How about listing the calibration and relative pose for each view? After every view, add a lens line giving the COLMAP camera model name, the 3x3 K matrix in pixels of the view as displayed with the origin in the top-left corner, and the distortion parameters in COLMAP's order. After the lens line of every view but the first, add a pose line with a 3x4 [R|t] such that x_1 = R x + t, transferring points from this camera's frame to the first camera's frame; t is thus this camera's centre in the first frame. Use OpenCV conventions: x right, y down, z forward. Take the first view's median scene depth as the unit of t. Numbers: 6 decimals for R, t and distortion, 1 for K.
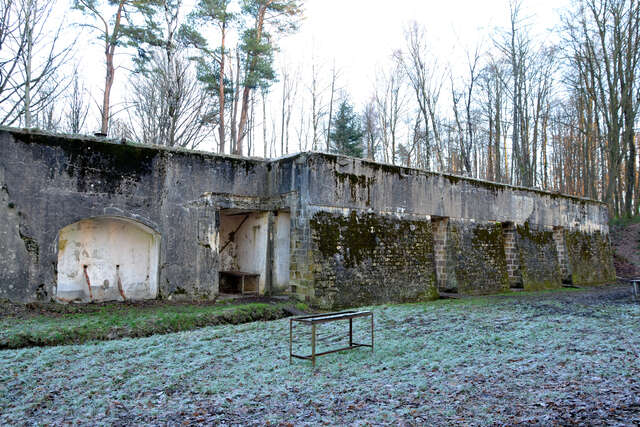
lens RADIAL K [[513.7, 0, 318.1], [0, 513.7, 213.9], [0, 0, 1]] dist [-0.138722, 0.077994]
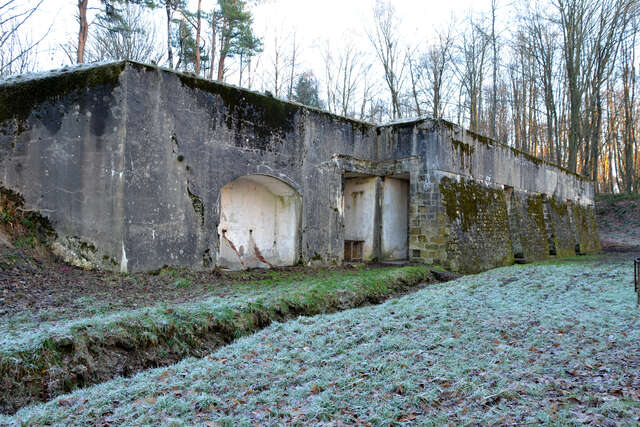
lens RADIAL K [[513.7, 0, 325.2], [0, 513.7, 213.6], [0, 0, 1]] dist [-0.138722, 0.077994]
pose [[0.978183, 0.004468, 0.207697, -0.424933], [-0.012354, 0.999250, 0.036686, 0.033467], [-0.207378, -0.038451, 0.977505, 0.056028]]
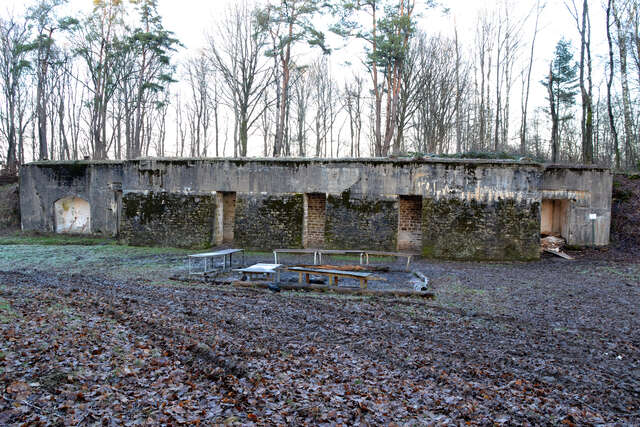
lens RADIAL K [[513.7, 0, 321.5], [0, 513.7, 217.0], [0, 0, 1]] dist [-0.138722, 0.077994]
pose [[0.638946, 0.045237, -0.767920, 1.766202], [0.048799, 0.993875, 0.099152, -0.061135], [0.767702, -0.100827, 0.632825, 0.374485]]
